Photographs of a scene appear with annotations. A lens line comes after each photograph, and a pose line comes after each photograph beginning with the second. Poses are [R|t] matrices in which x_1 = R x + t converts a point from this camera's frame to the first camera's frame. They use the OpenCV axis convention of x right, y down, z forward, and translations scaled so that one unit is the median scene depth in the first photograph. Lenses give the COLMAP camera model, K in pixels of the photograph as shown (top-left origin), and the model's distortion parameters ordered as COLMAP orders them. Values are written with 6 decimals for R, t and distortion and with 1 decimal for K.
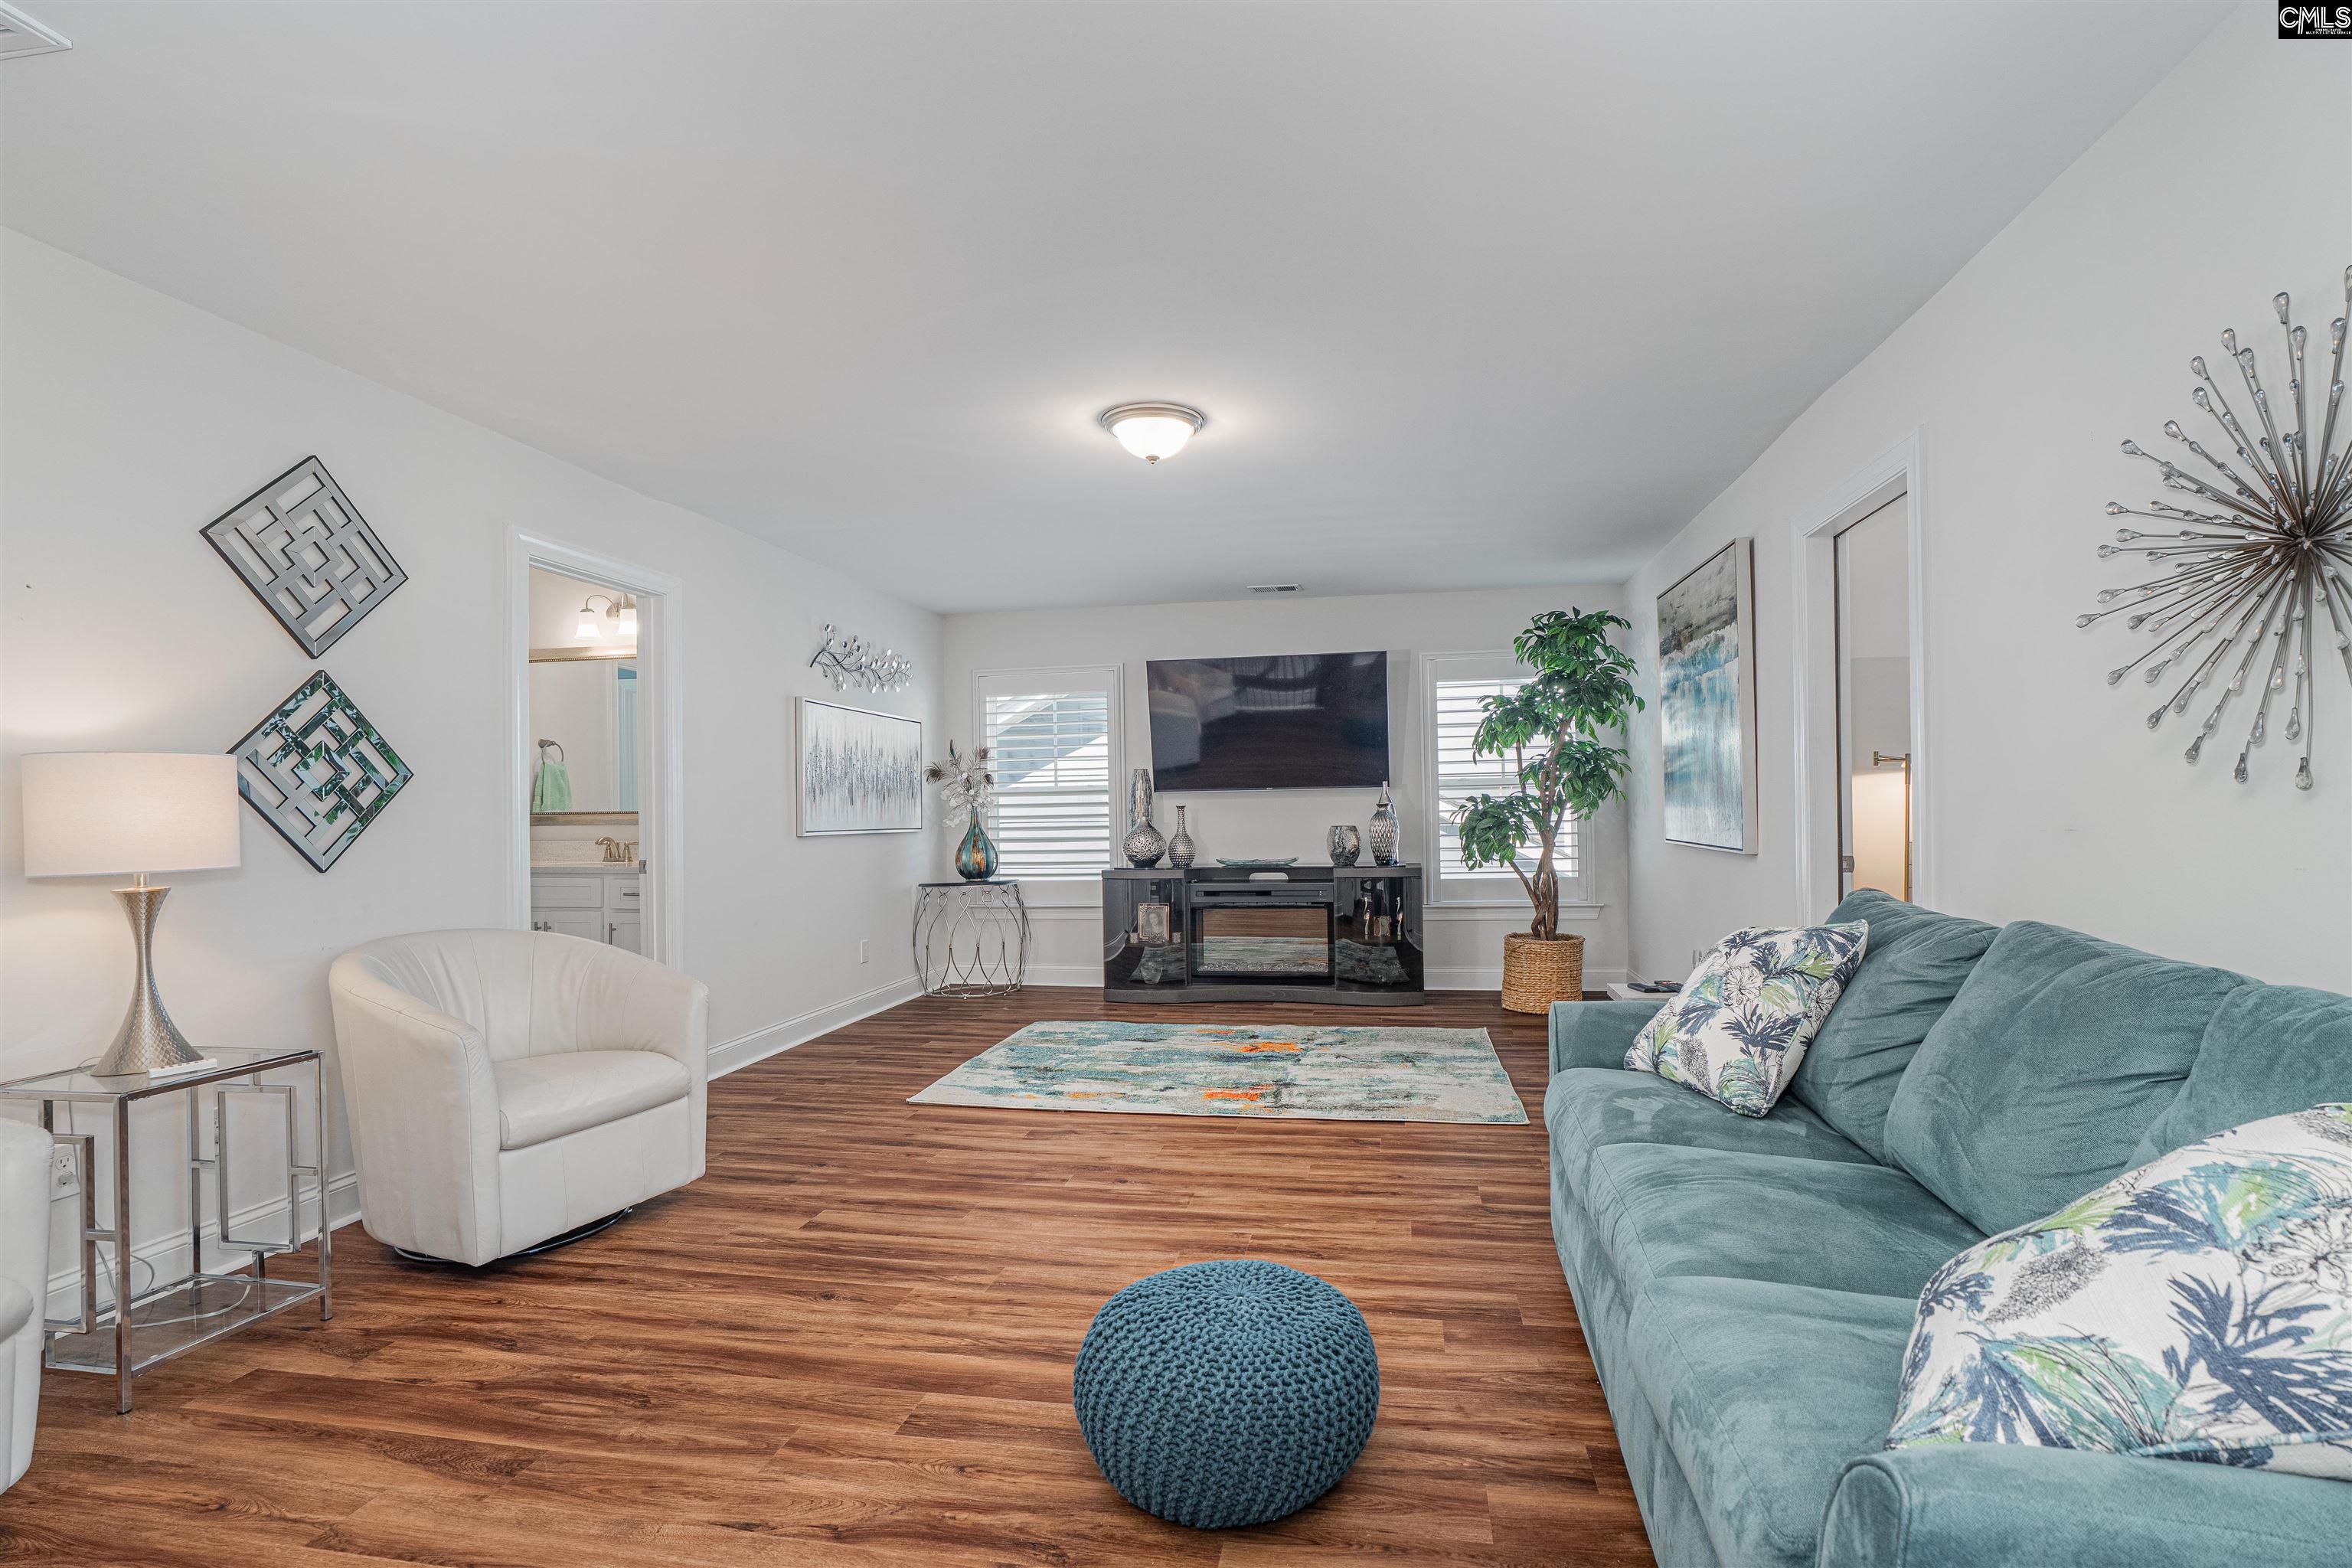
lens RADIAL K [[1068.0, 0, 1184.3], [0, 1068.0, 803.2], [0, 0, 1]] dist [-0.028986, 0.007668]
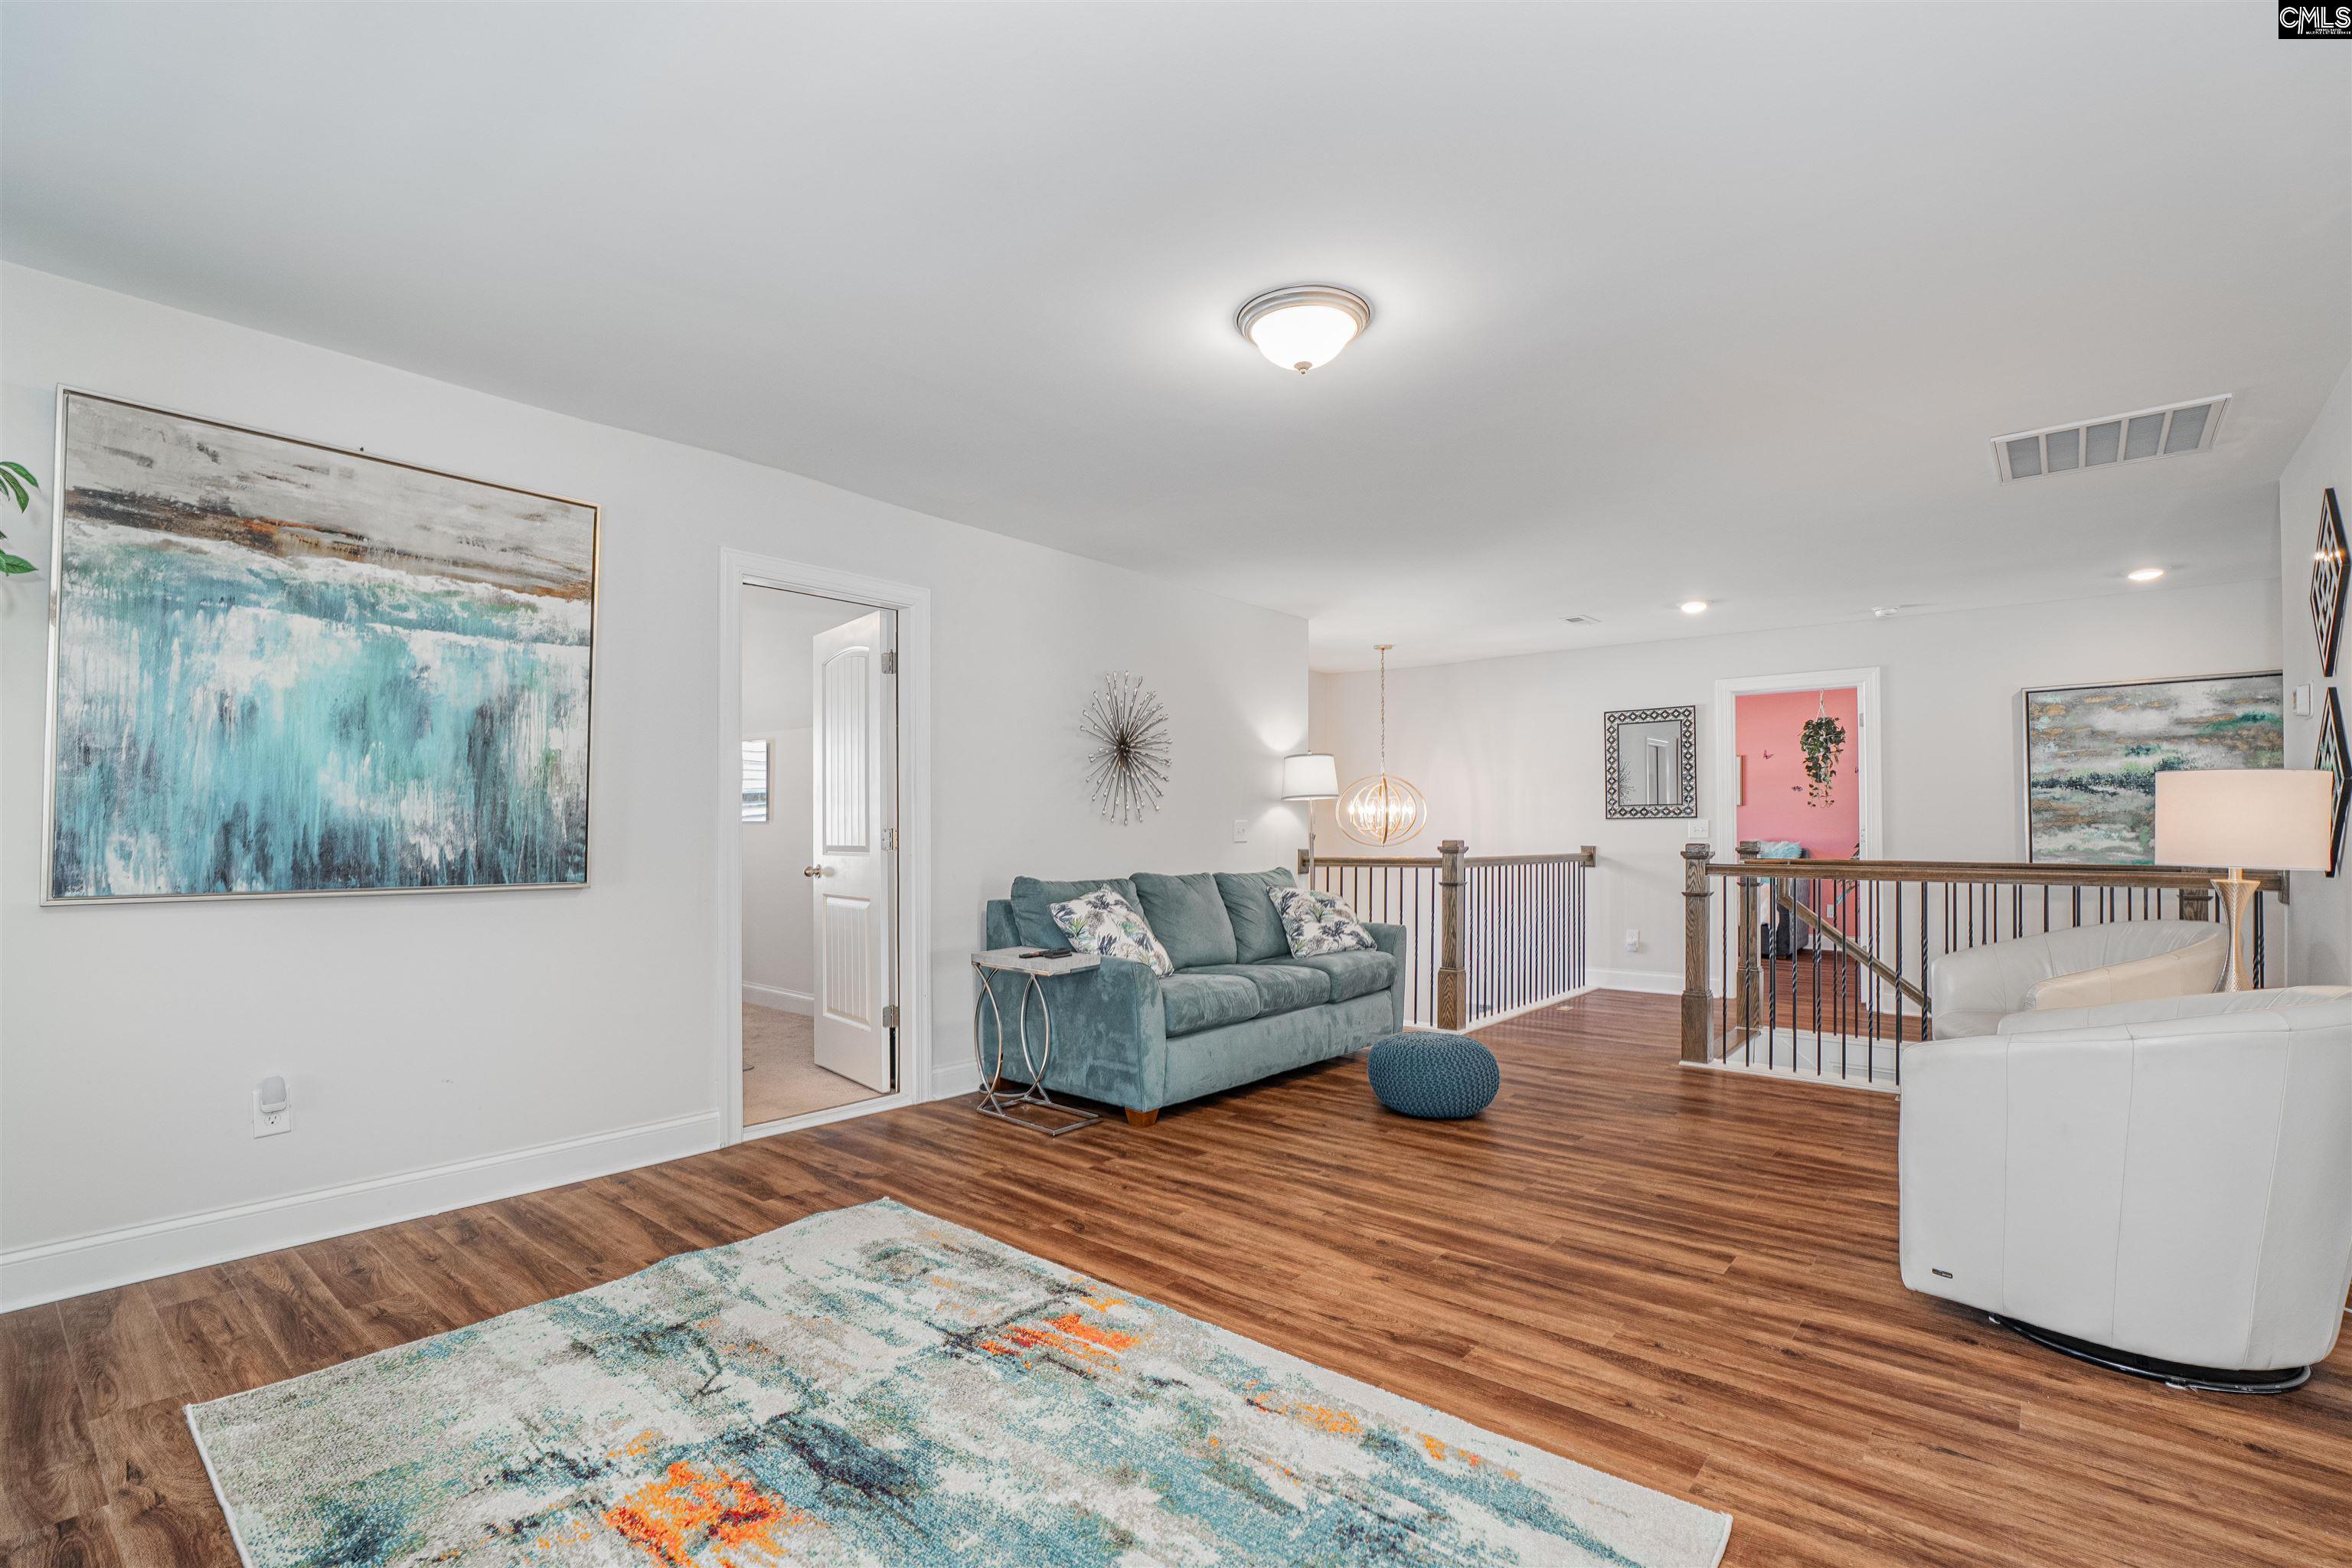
lens RADIAL K [[1068.0, 0, 1169.8], [0, 1068.0, 802.1], [0, 0, 1]] dist [-0.028986, 0.007668]
pose [[-0.869057, 0.023874, 0.494135, -0.357794], [0.004550, 0.999178, -0.040274, 0.017237], [-0.494691, -0.032753, -0.868452, 1.890953]]
